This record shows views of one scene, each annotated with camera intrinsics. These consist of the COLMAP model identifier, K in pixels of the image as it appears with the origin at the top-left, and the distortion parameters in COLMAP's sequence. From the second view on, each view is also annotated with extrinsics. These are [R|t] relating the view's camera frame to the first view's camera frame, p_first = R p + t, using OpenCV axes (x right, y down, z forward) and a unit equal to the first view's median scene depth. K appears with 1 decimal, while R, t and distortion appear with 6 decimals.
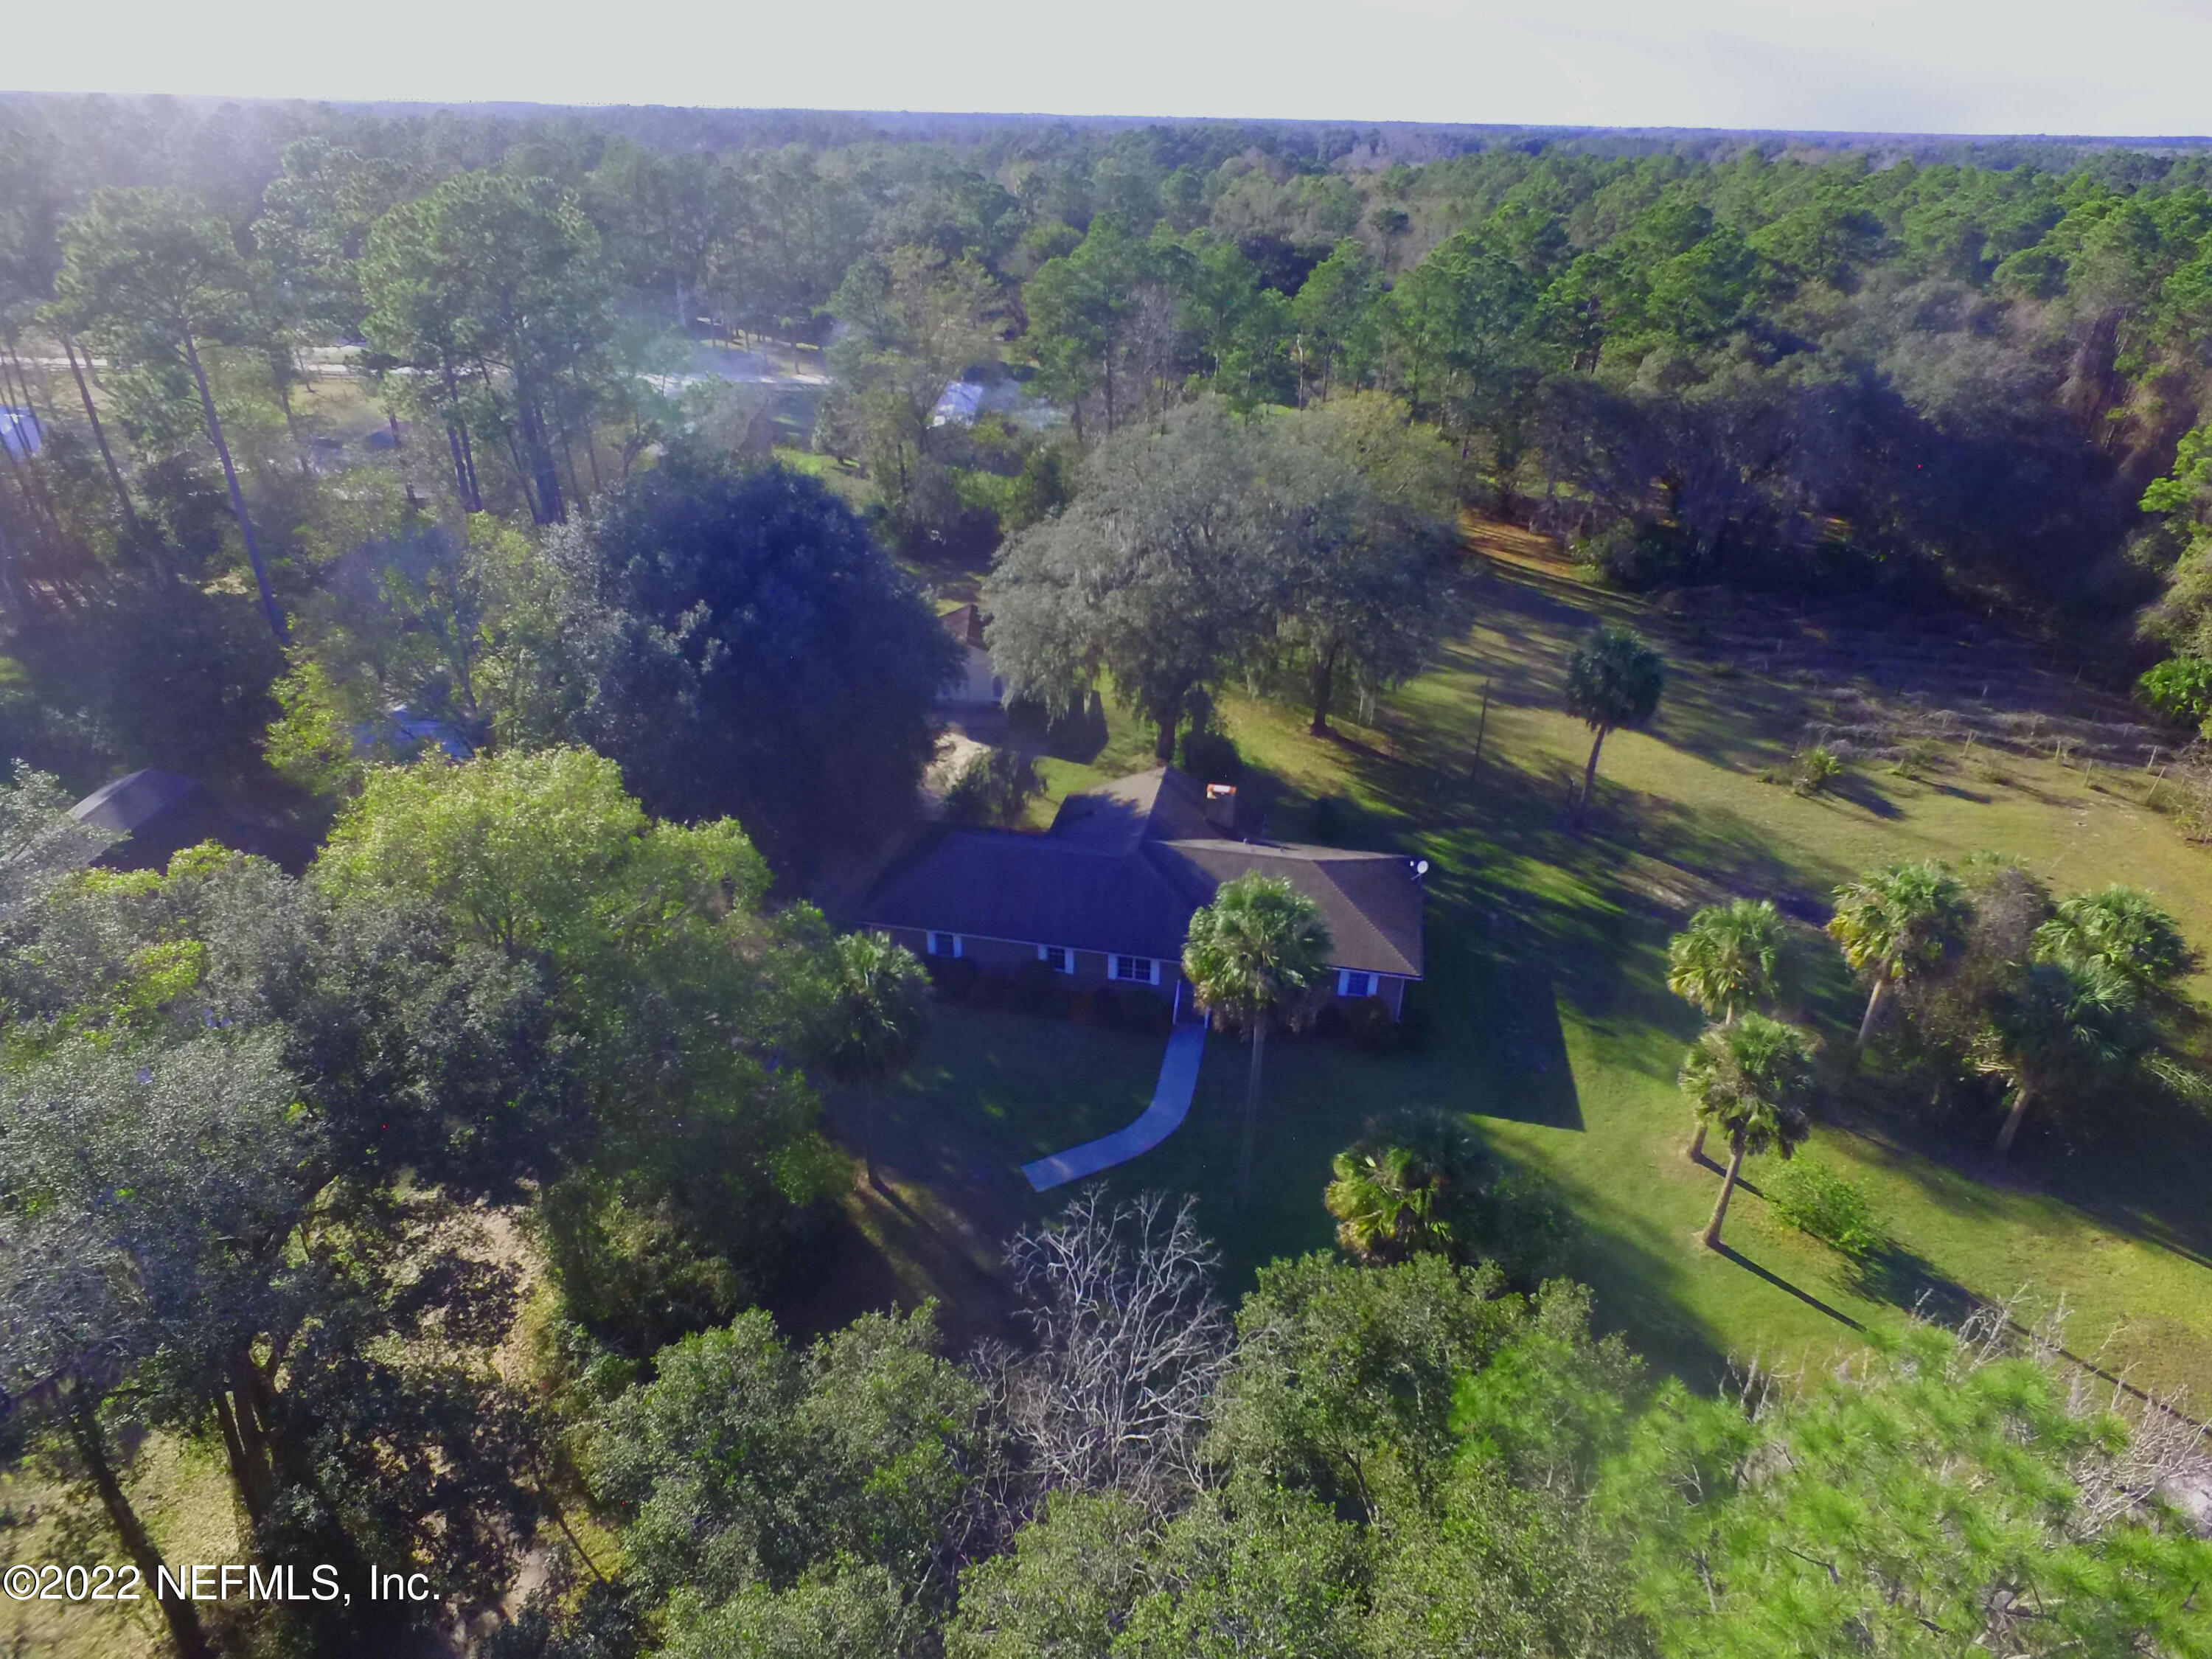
lens RADIAL K [[1276.7, 0, 1104.3], [0, 1276.7, 838.5], [0, 0, 1]] dist [-0.018258, 0.013883]
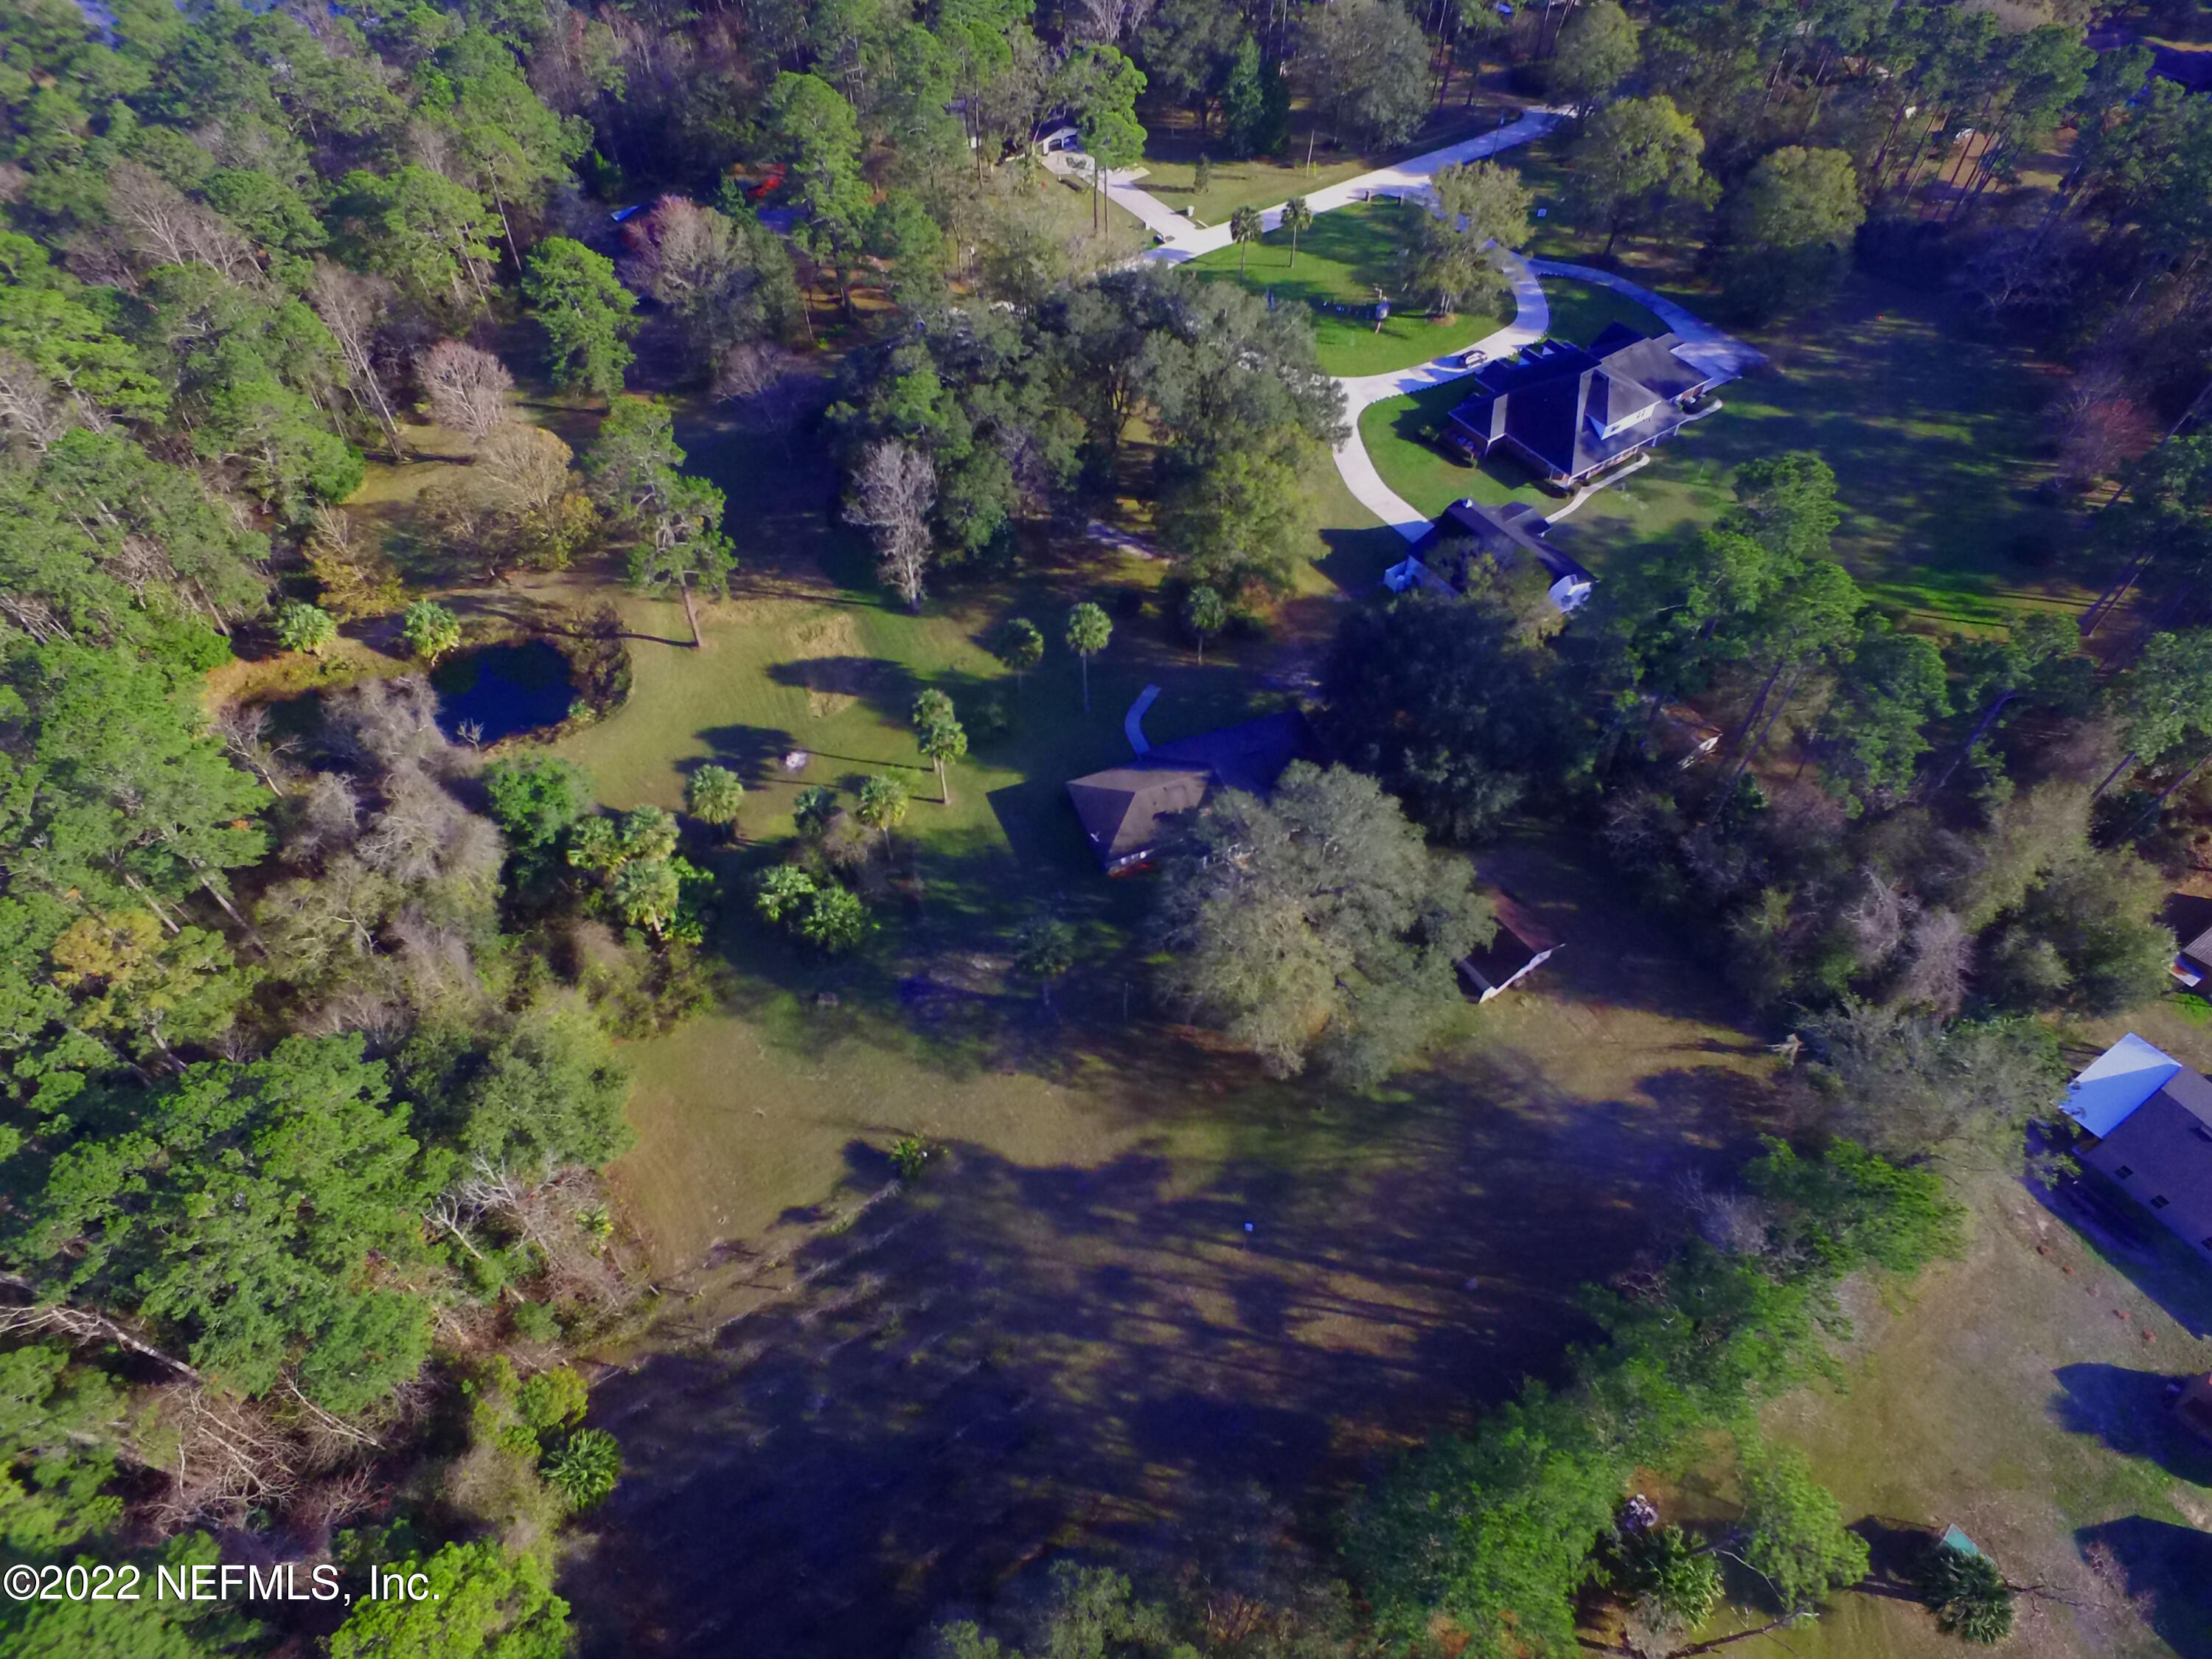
lens RADIAL K [[1276.7, 0, 1115.1], [0, 1276.7, 812.3], [0, 0, 1]] dist [-0.018258, 0.013883]
pose [[-0.844622, 0.402224, -0.353311, 0.729283], [-0.285000, 0.220847, 0.932739, -1.482421], [0.453198, 0.888506, -0.071898, 0.917670]]
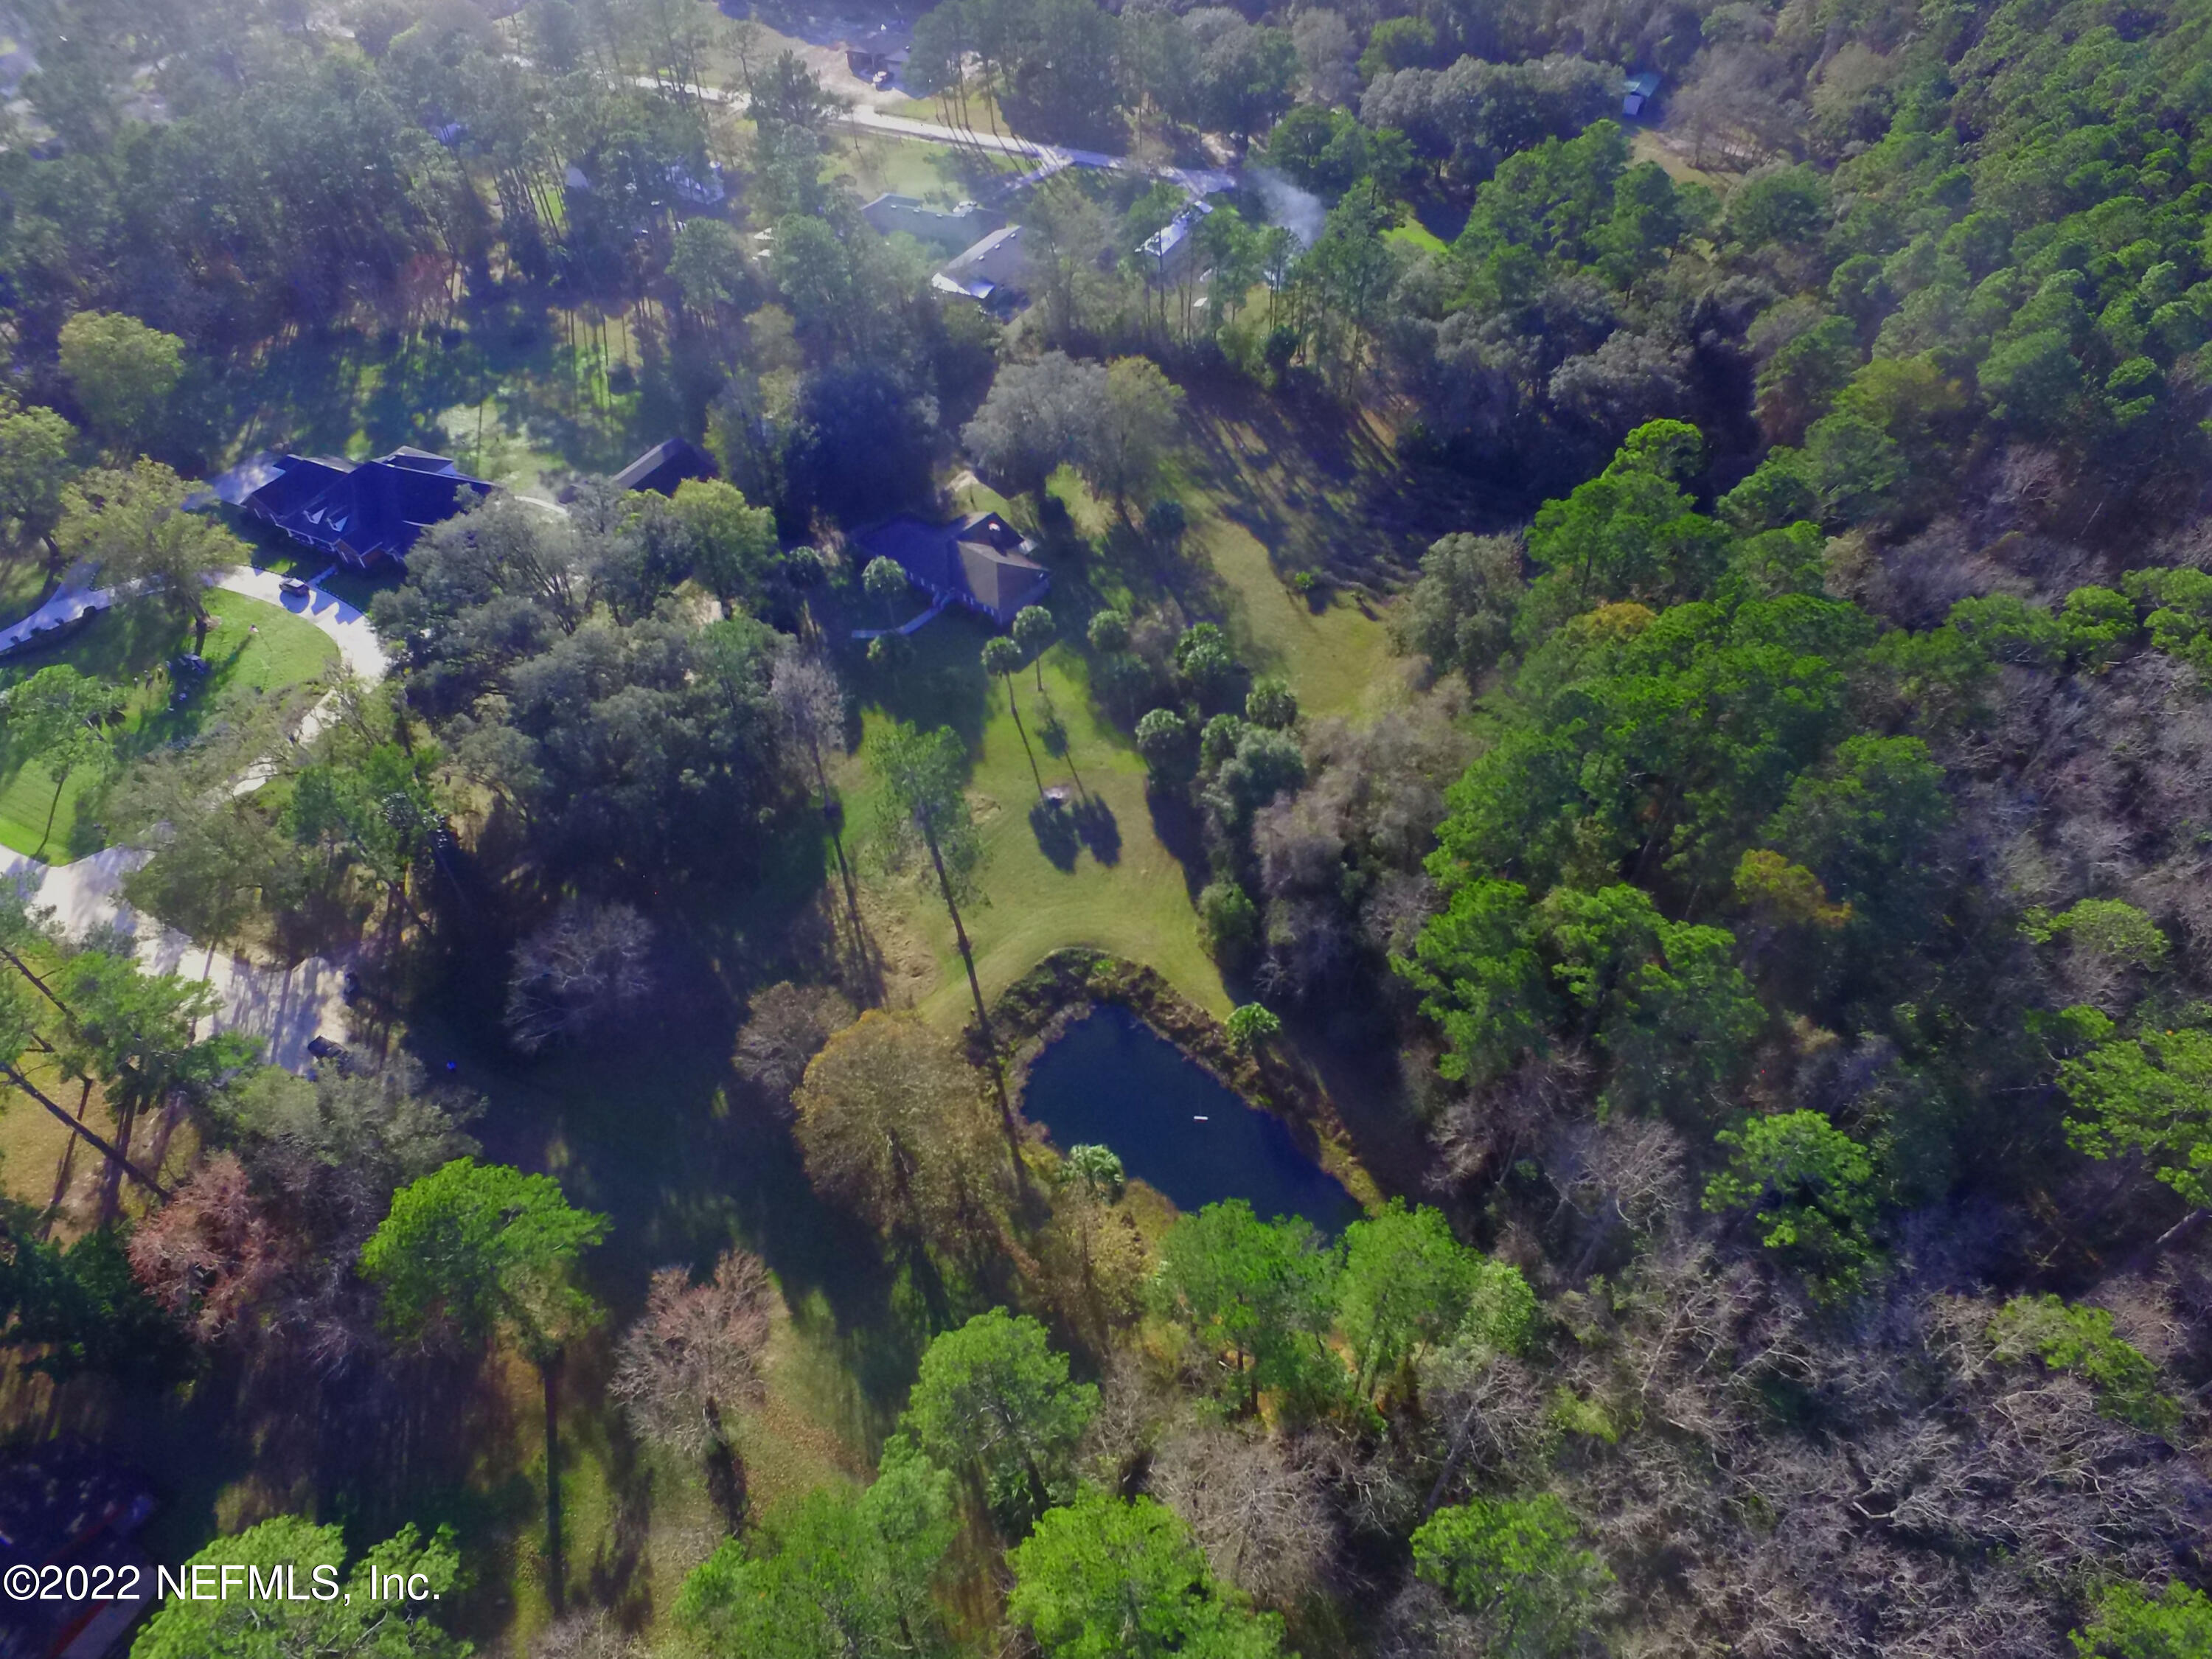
lens RADIAL K [[1276.7, 0, 1126.8], [0, 1276.7, 844.0], [0, 0, 1]] dist [-0.018258, 0.013883]
pose [[0.876320, 0.327099, -0.353652, 1.238382], [-0.207255, 0.918712, 0.336174, -0.319118], [0.434866, -0.221300, 0.872879, -1.099727]]
